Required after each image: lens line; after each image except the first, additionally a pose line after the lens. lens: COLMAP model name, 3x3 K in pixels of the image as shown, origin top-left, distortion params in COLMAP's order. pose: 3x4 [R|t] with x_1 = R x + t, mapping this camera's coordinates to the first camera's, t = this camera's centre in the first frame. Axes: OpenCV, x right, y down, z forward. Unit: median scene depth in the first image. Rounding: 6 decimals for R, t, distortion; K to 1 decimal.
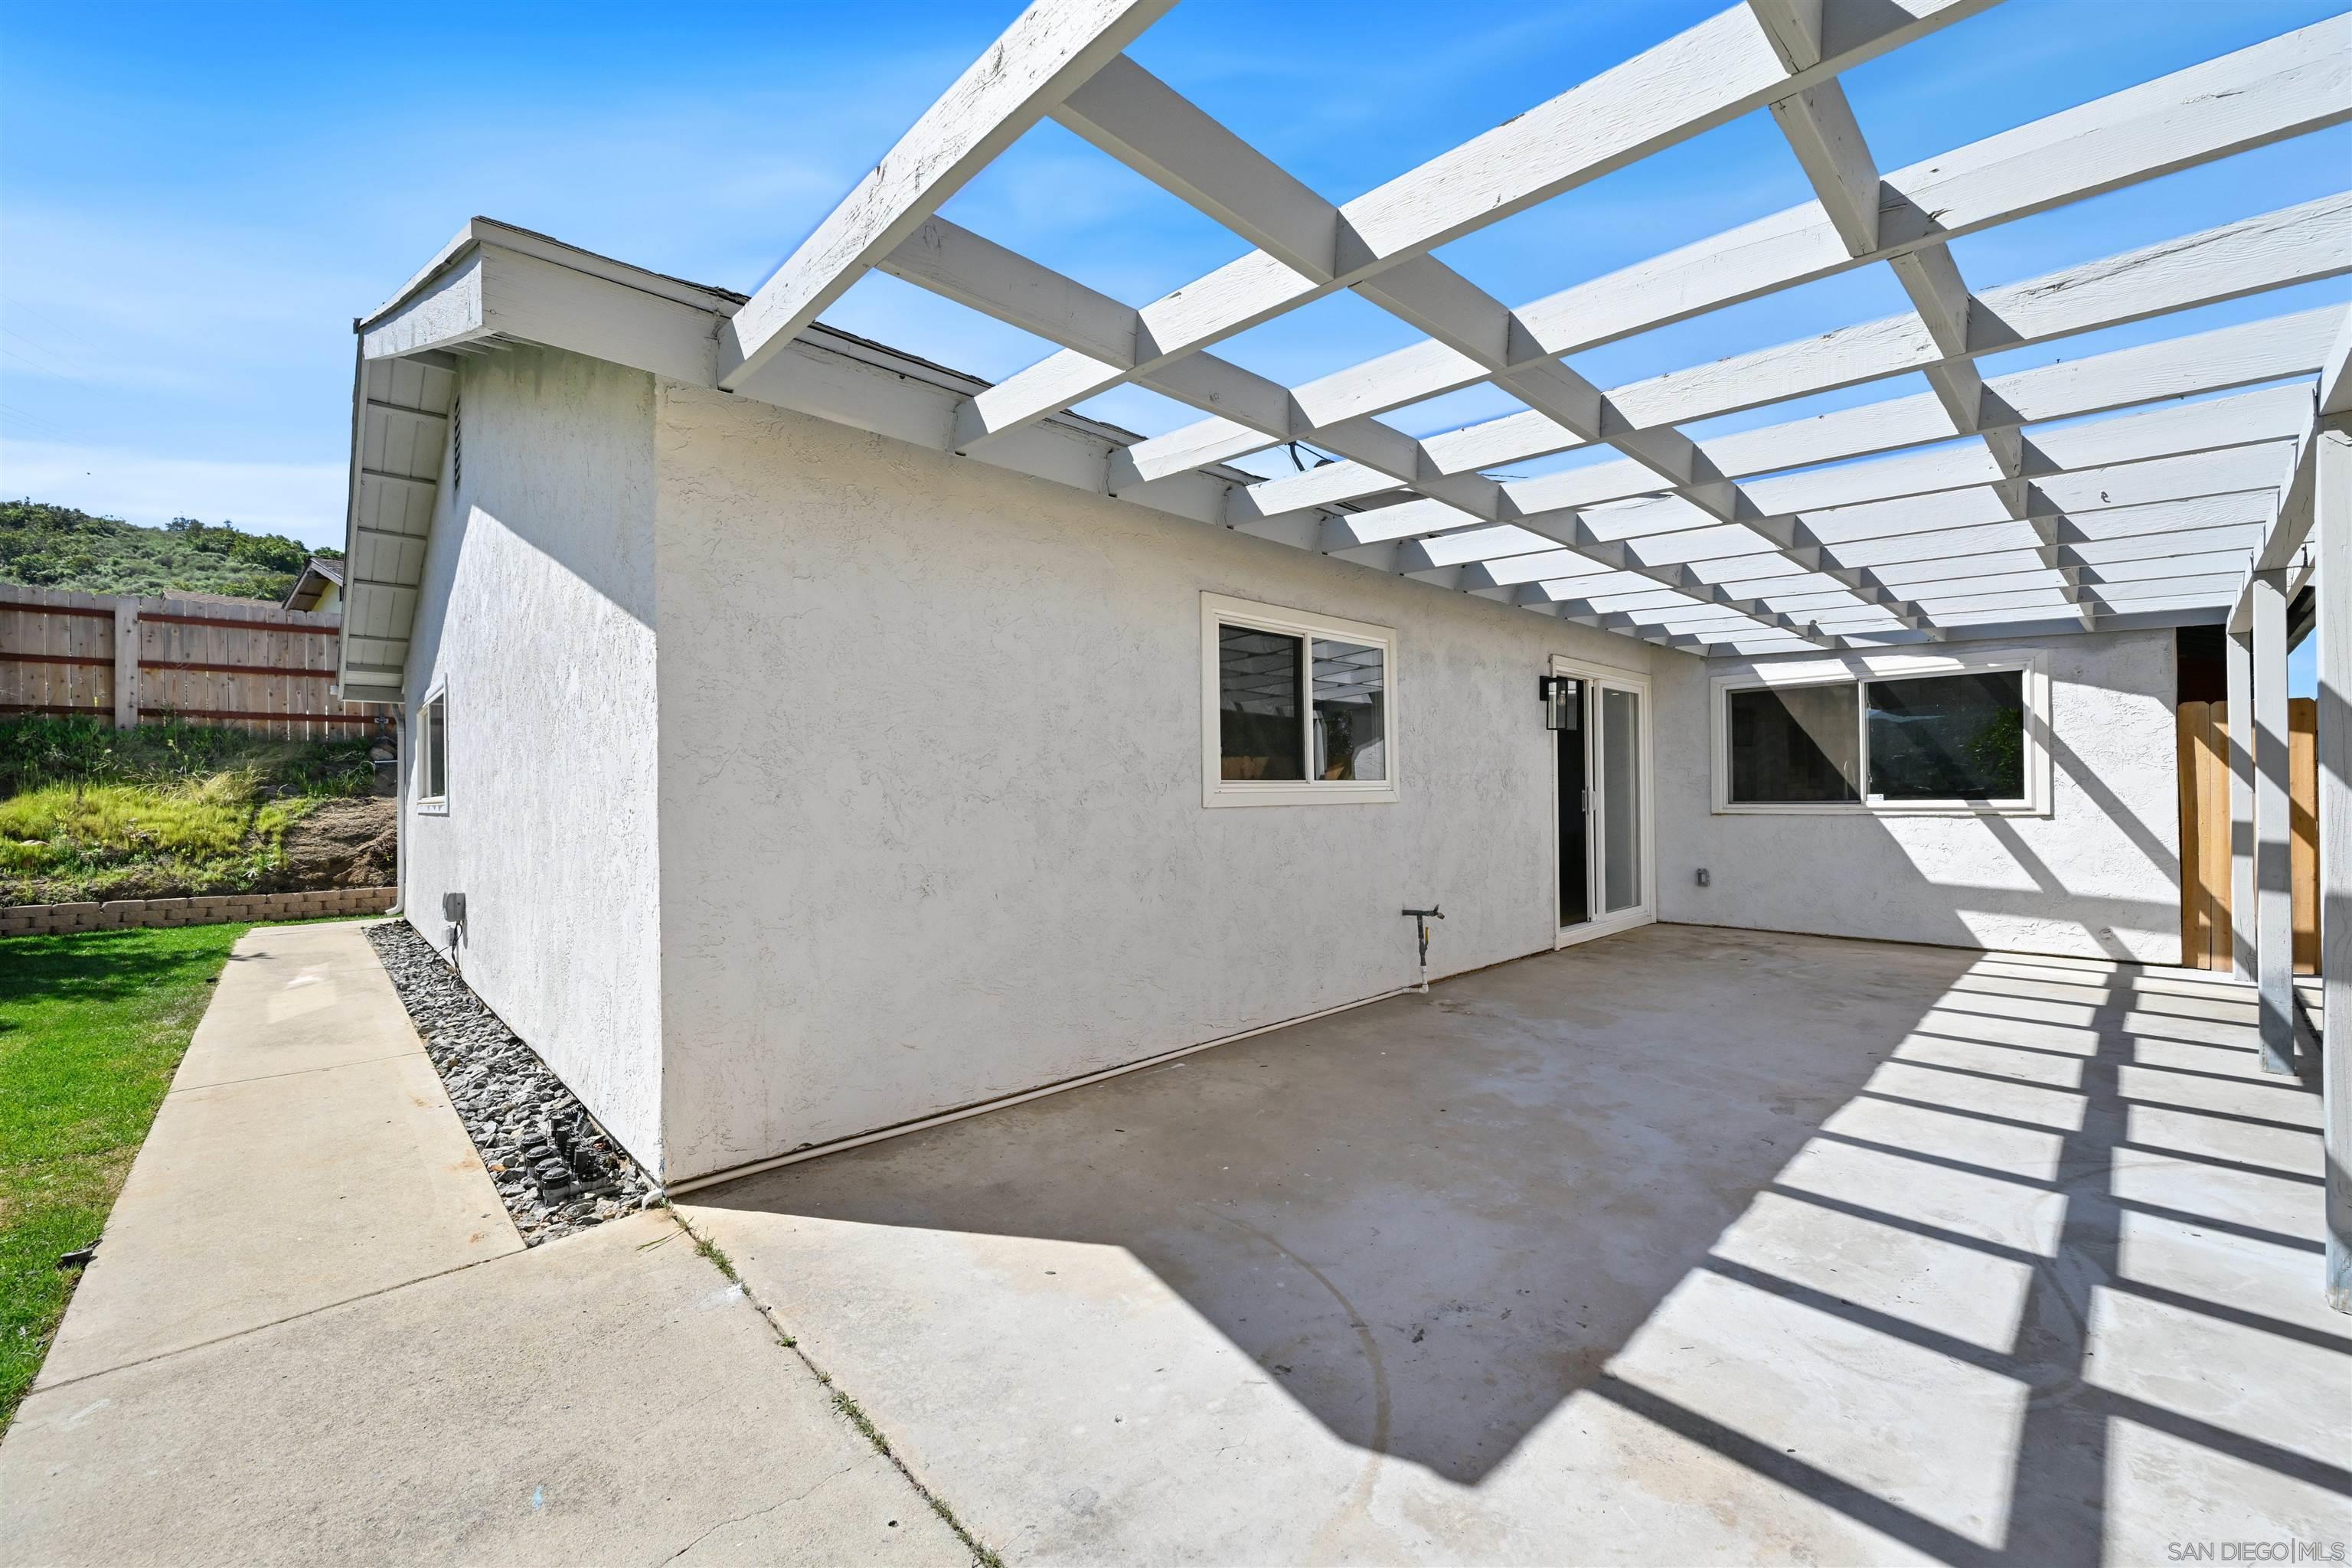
lens RADIAL K [[912.1, 0, 1162.8], [0, 912.1, 786.1], [0, 0, 1]] dist [-0.001918, 0.000733]
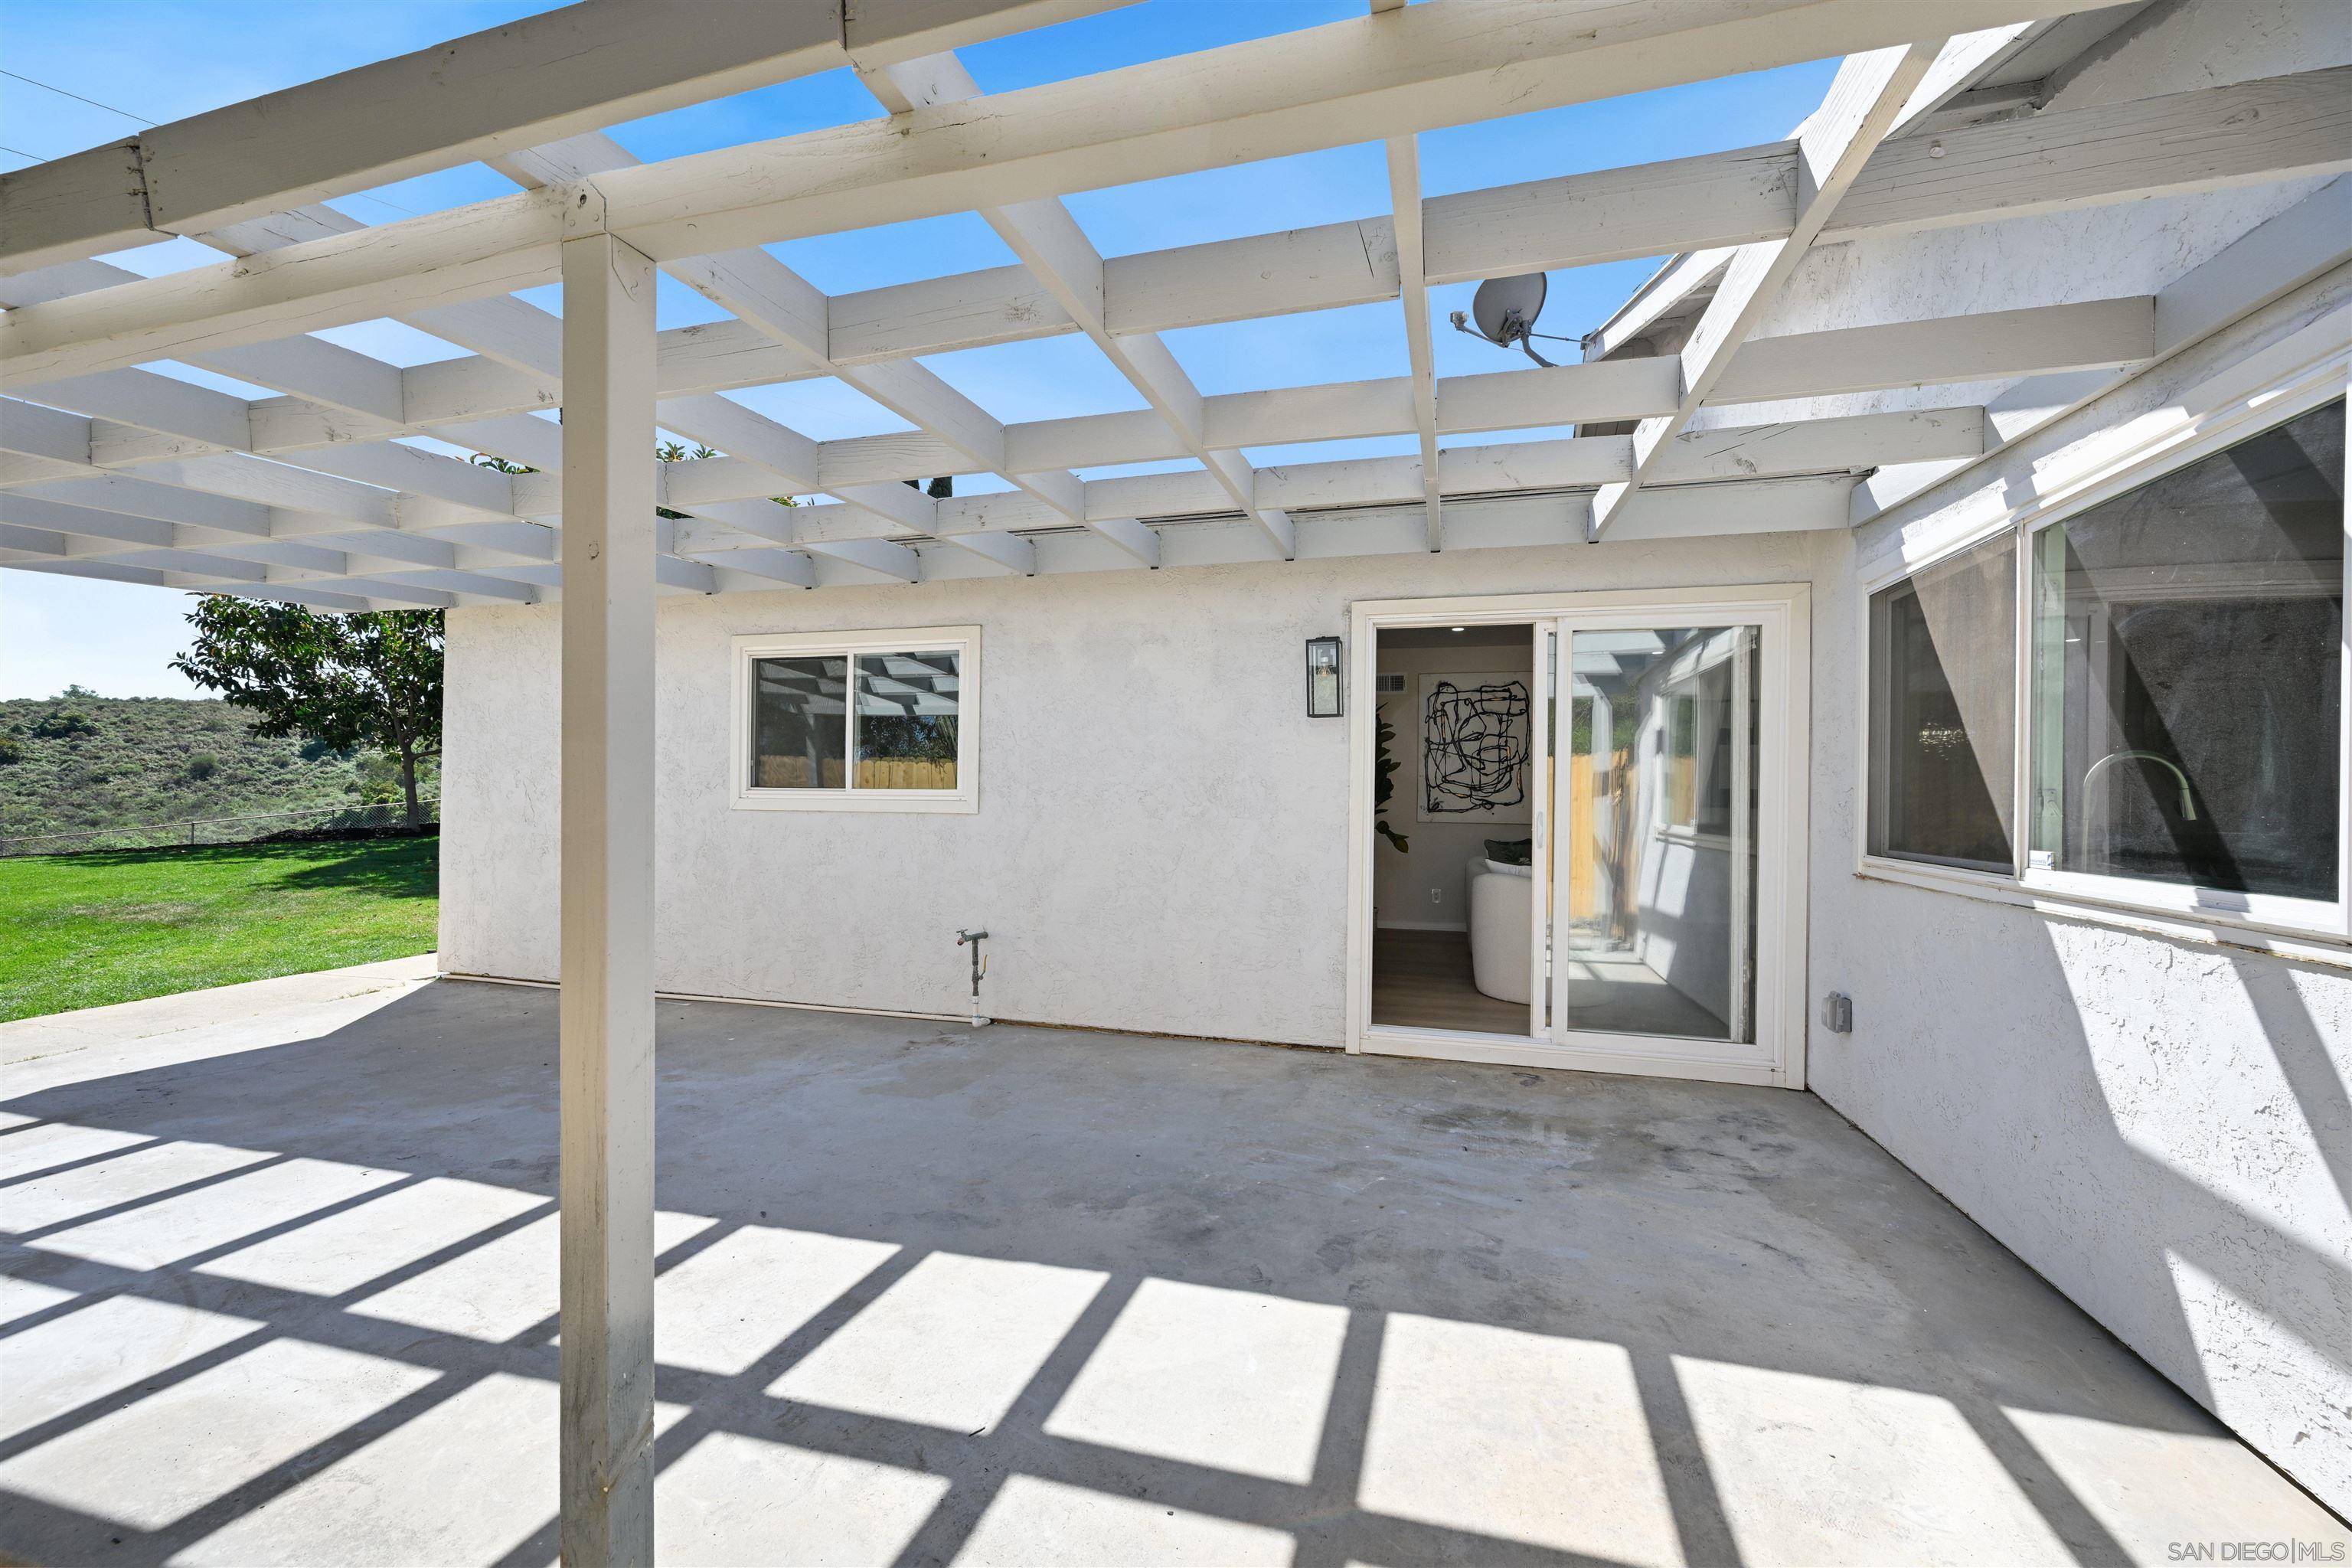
lens RADIAL K [[912.1, 0, 1219.0], [0, 912.1, 794.0], [0, 0, 1]] dist [-0.001918, 0.000733]
pose [[0.542232, 0.018612, -0.840023, 1.334684], [-0.010500, 0.999827, 0.015375, -0.021675], [0.840163, 0.000484, 0.542333, 0.813735]]
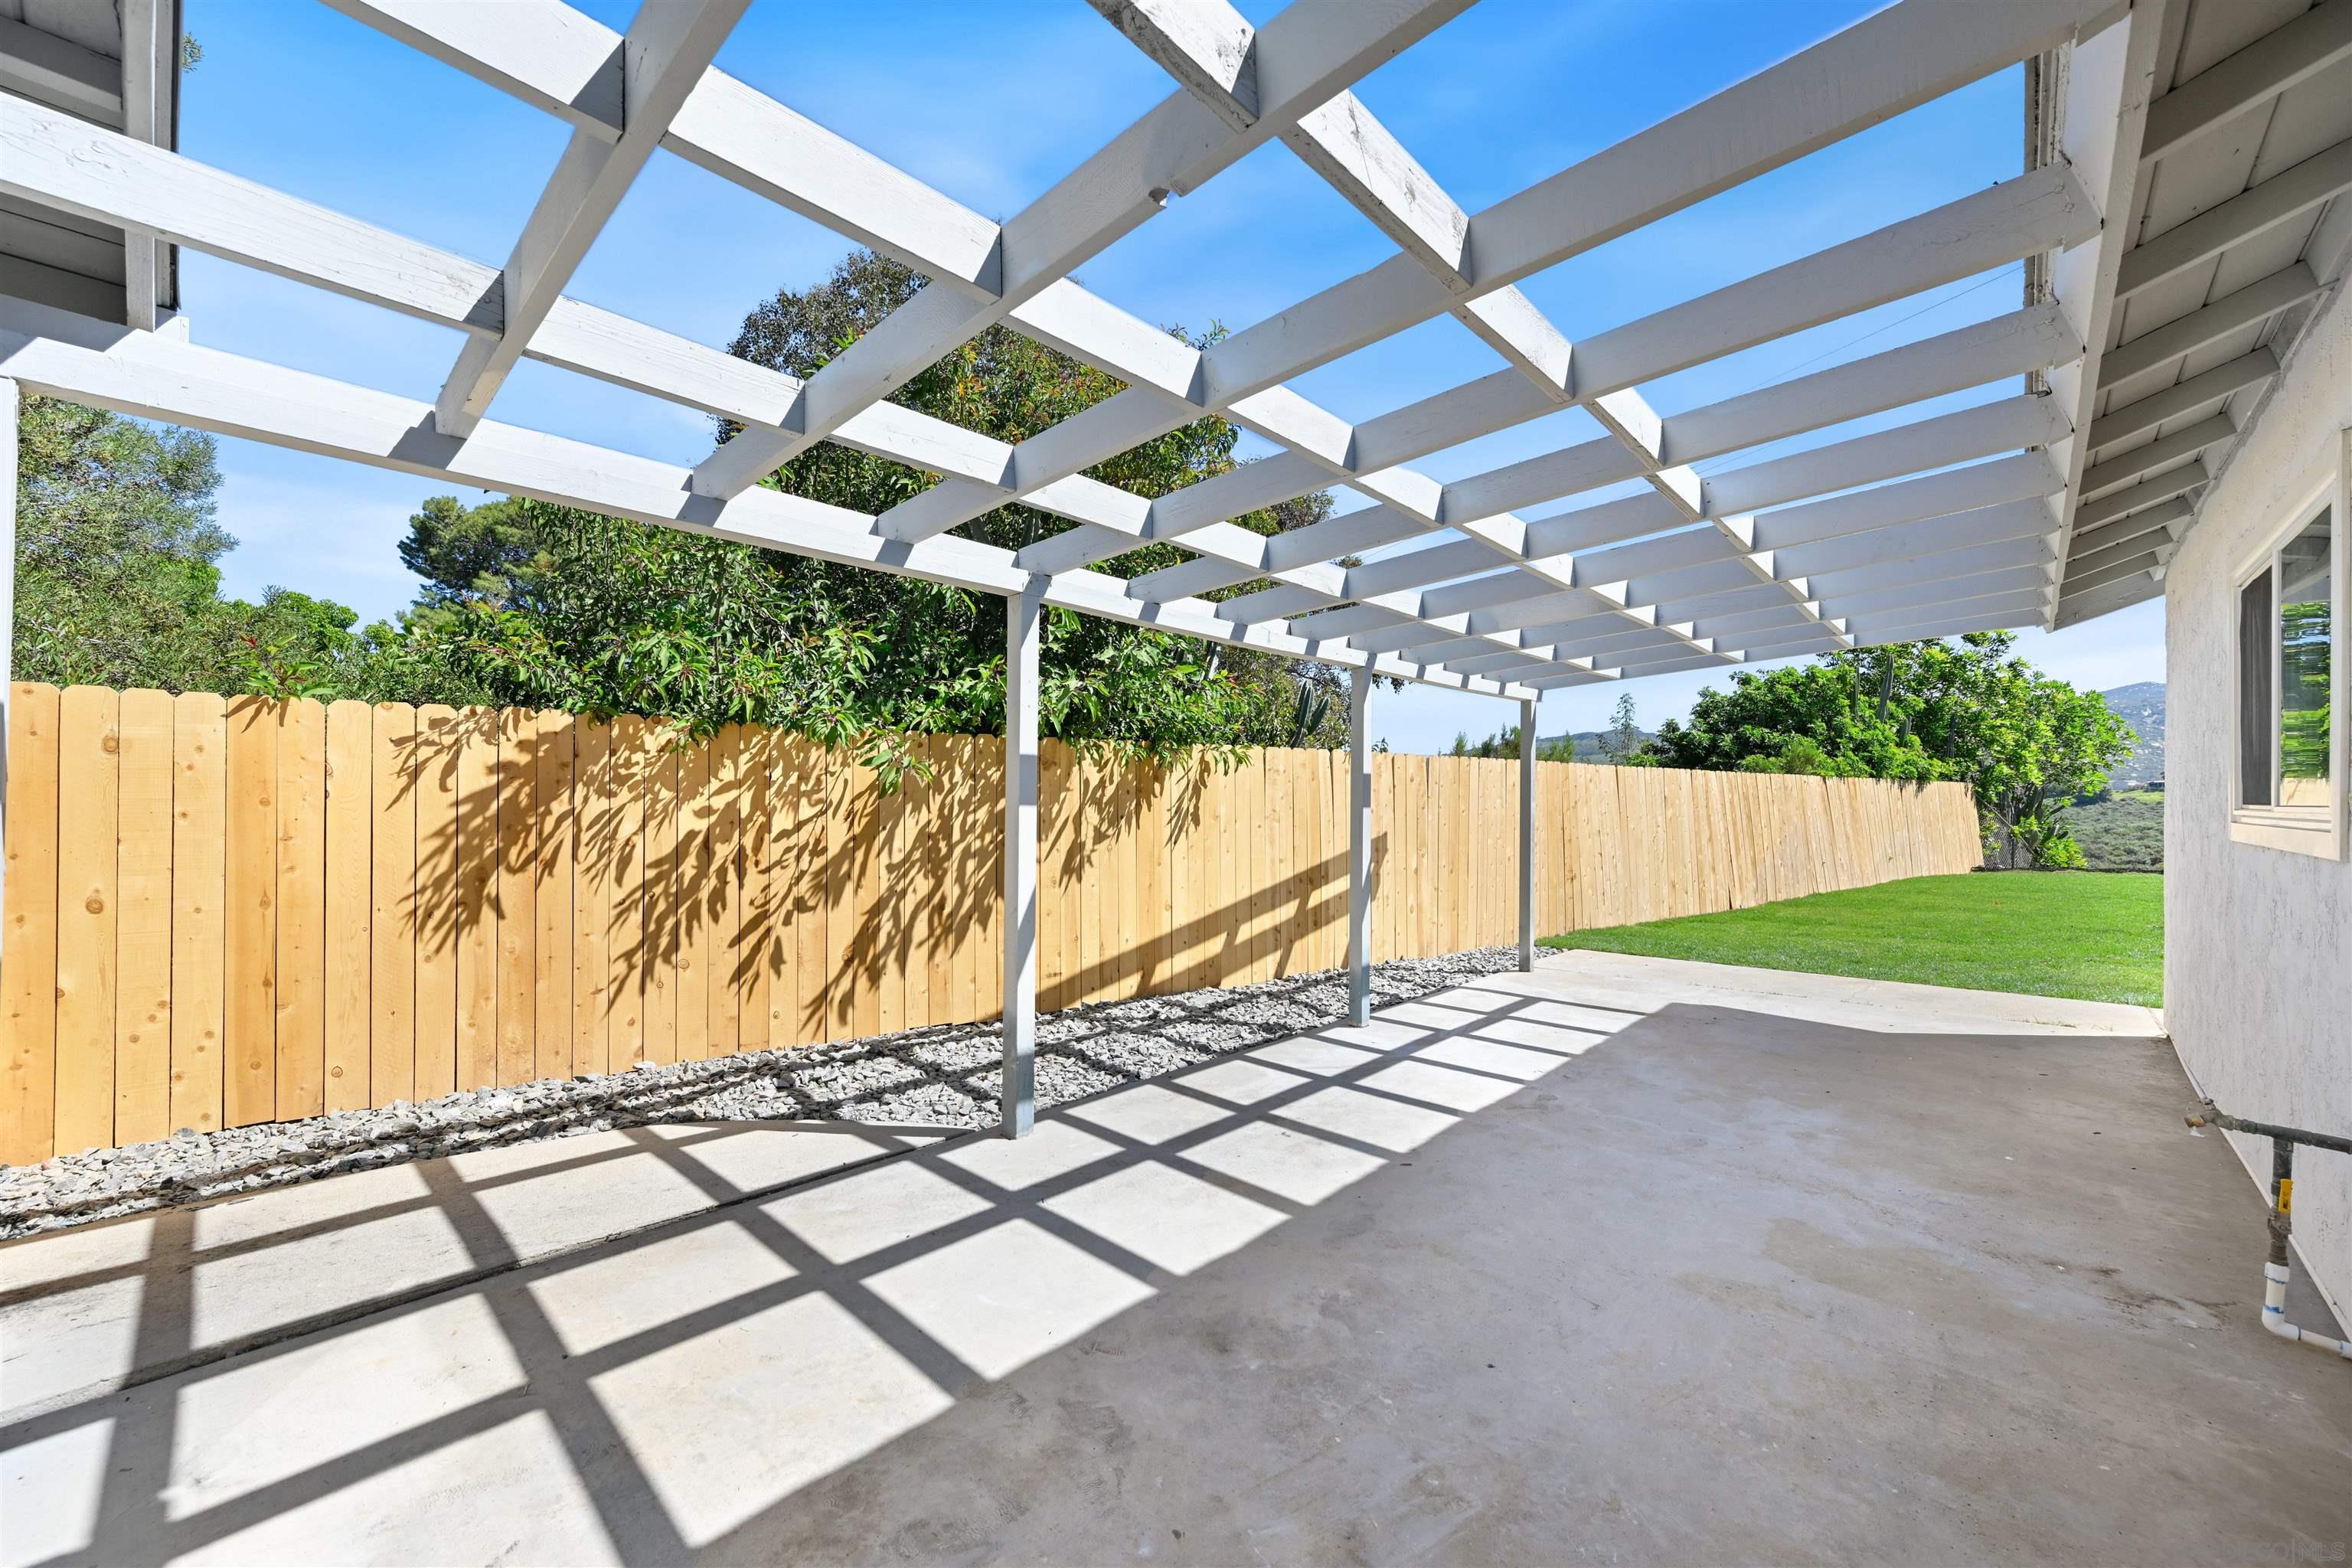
lens RADIAL K [[912.1, 0, 1153.4], [0, 912.1, 797.7], [0, 0, 1]] dist [-0.001918, 0.000733]
pose [[-0.997233, 0.010431, -0.073610, 0.929611], [0.010992, 0.999914, -0.007212, -0.016038], [0.073529, -0.008001, -0.997261, 1.563677]]
